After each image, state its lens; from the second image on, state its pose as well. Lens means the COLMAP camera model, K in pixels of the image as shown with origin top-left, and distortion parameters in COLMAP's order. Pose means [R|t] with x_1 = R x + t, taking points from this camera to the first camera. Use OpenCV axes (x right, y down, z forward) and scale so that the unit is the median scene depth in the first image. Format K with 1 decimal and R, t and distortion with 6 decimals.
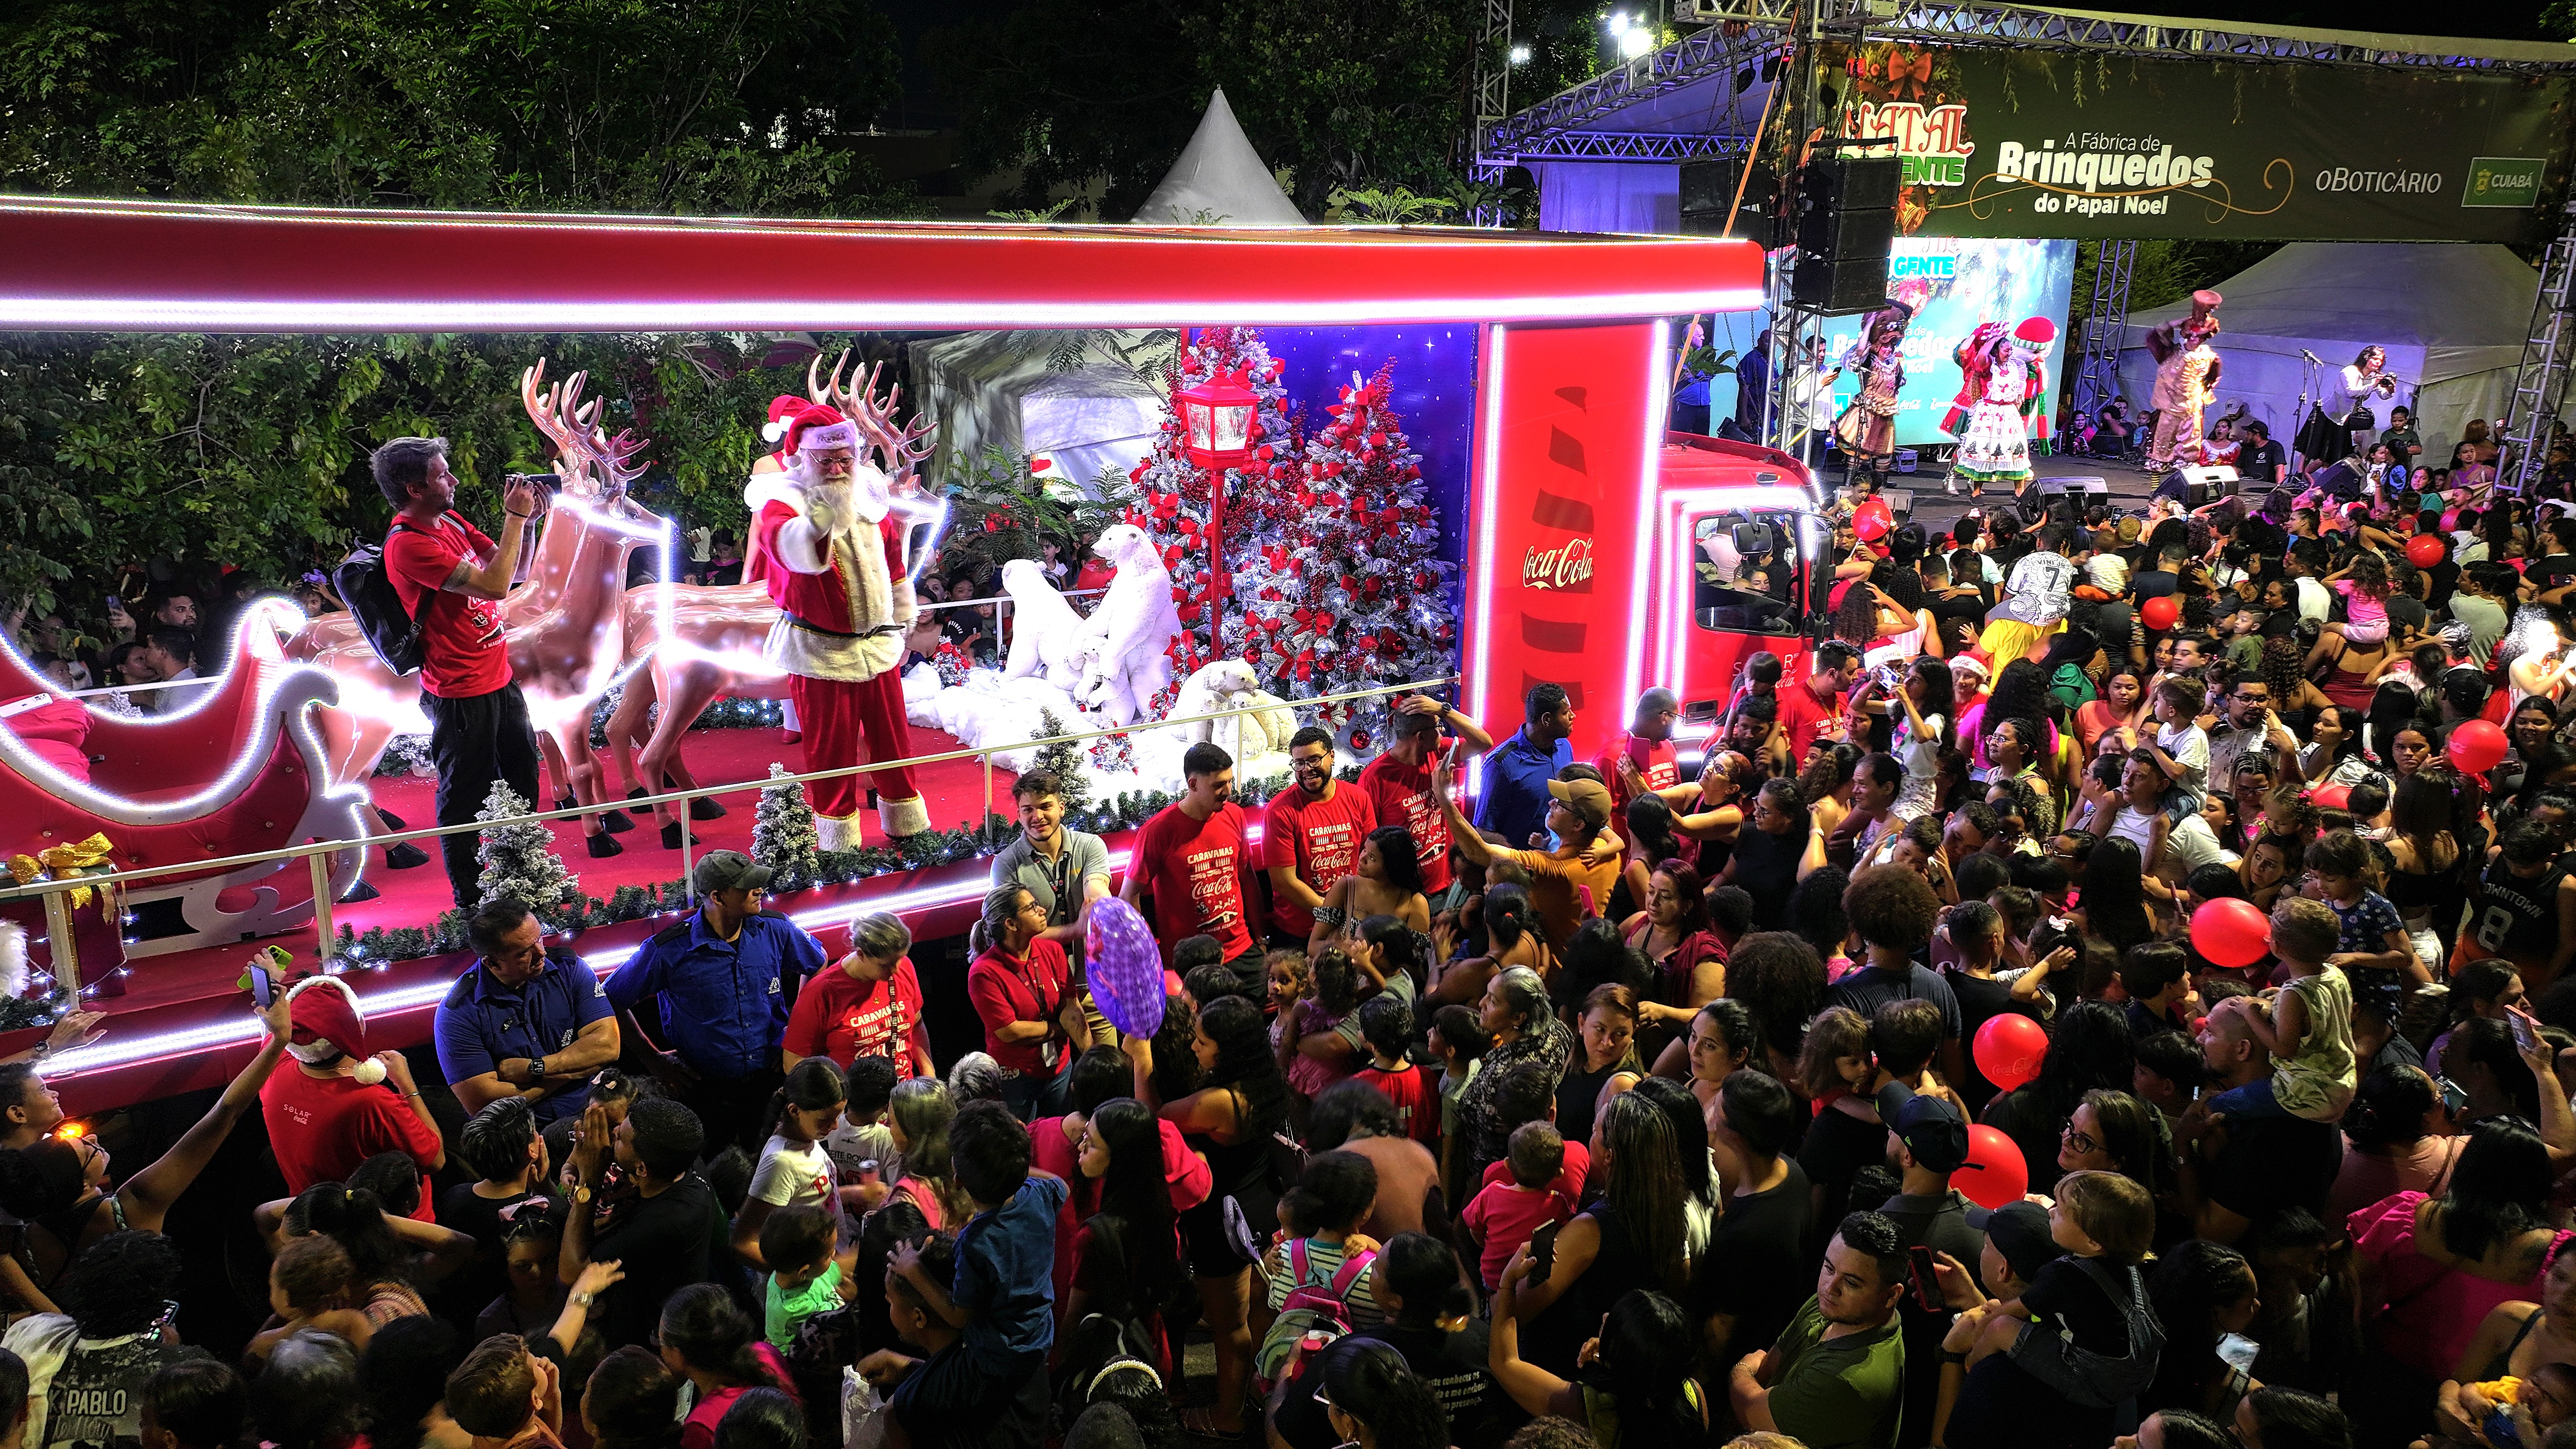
lens RADIAL K [[1884.7, 0, 1297.1], [0, 1884.7, 733.5], [0, 0, 1]] dist [0.007122, -0.006198]
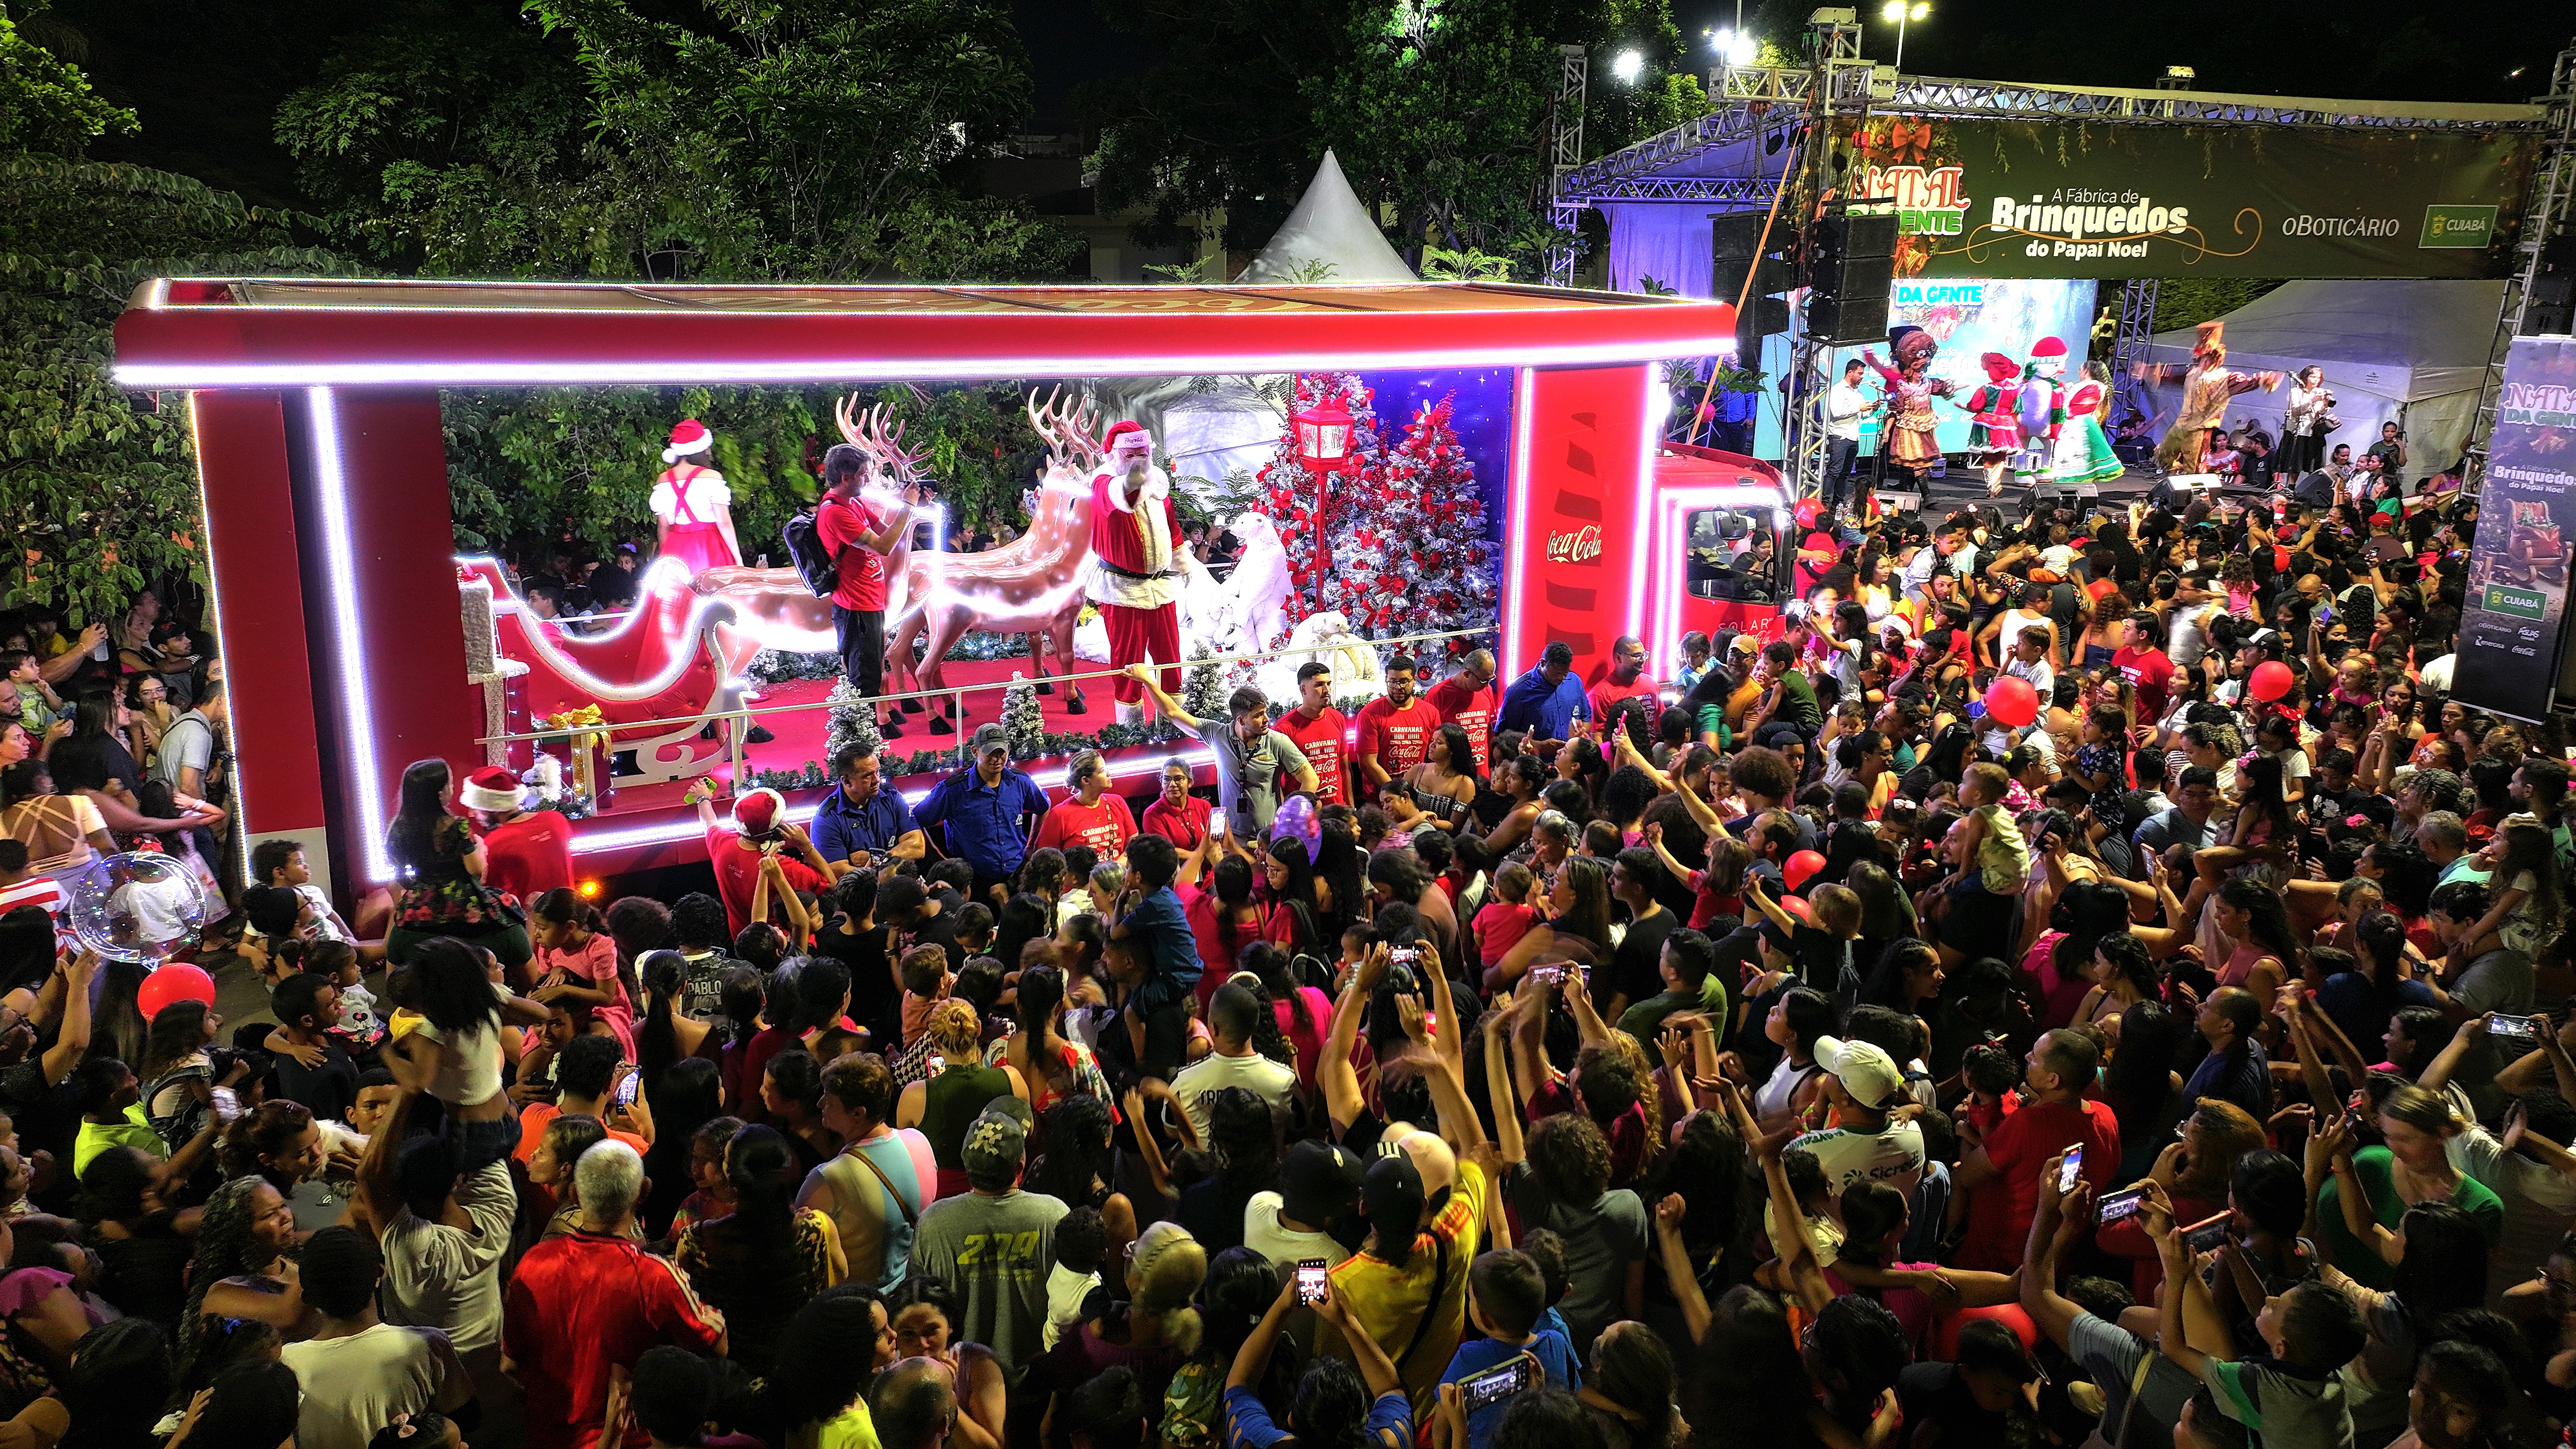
lens RADIAL K [[1884.7, 0, 1287.2], [0, 1884.7, 706.7], [0, 0, 1]] dist [0.007122, -0.006198]
pose [[0.998071, 0.013967, -0.060488, 0.011037], [-0.014832, 0.999794, -0.013866, 0.031517], [0.060281, 0.014737, 0.998073, -0.232527]]
